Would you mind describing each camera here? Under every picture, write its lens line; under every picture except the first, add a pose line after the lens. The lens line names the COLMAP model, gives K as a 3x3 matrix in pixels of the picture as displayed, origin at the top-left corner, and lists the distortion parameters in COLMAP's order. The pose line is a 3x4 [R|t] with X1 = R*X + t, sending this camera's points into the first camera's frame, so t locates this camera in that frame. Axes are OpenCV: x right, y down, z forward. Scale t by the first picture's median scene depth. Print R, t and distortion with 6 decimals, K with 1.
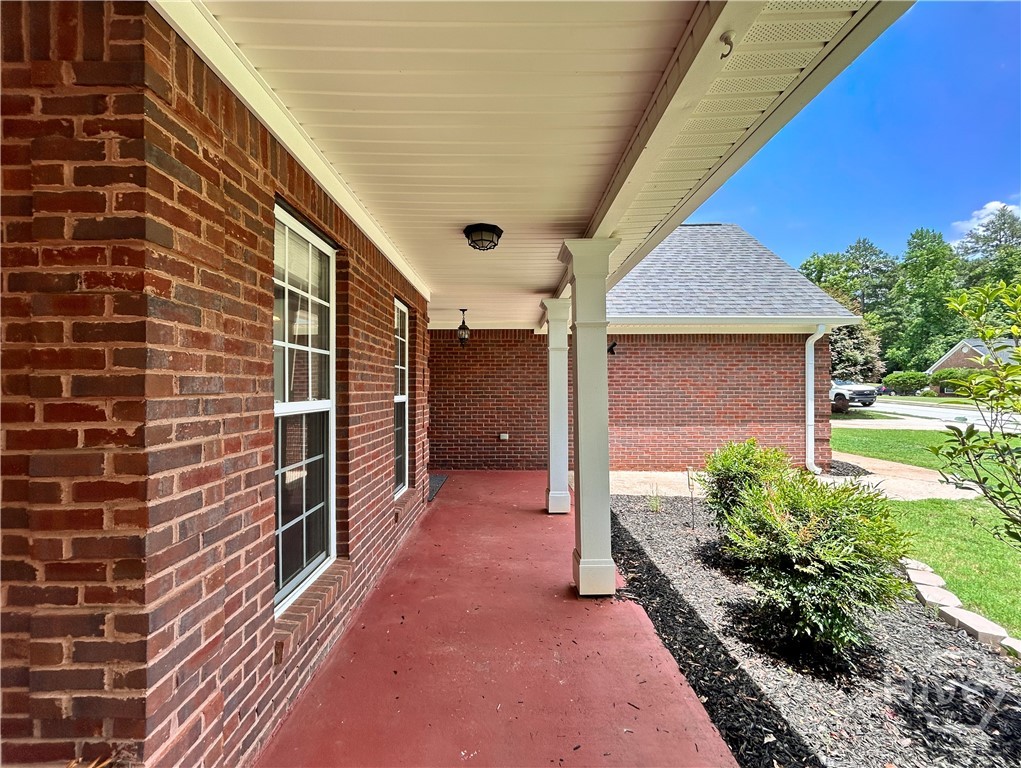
lens RADIAL K [[415.7, 0, 512.0], [0, 415.7, 387.3], [0, 0, 1]] dist [0.001424, 0.000050]
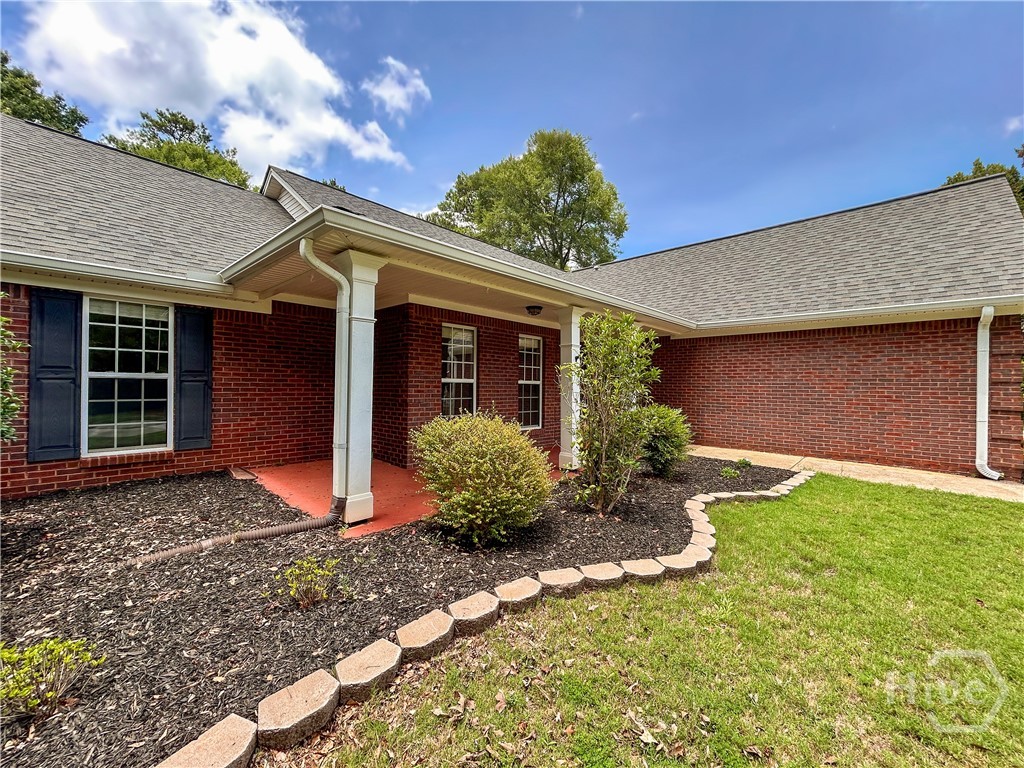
lens RADIAL K [[420.5, 0, 514.4], [0, 420.5, 383.8], [0, 0, 1]] dist [0.003644, 0.000070]
pose [[0.727933, 0.004372, -0.685634, 1.743770], [-0.009339, 0.999950, -0.003539, 0.068394], [0.685585, 0.008980, 0.727938, -0.920775]]
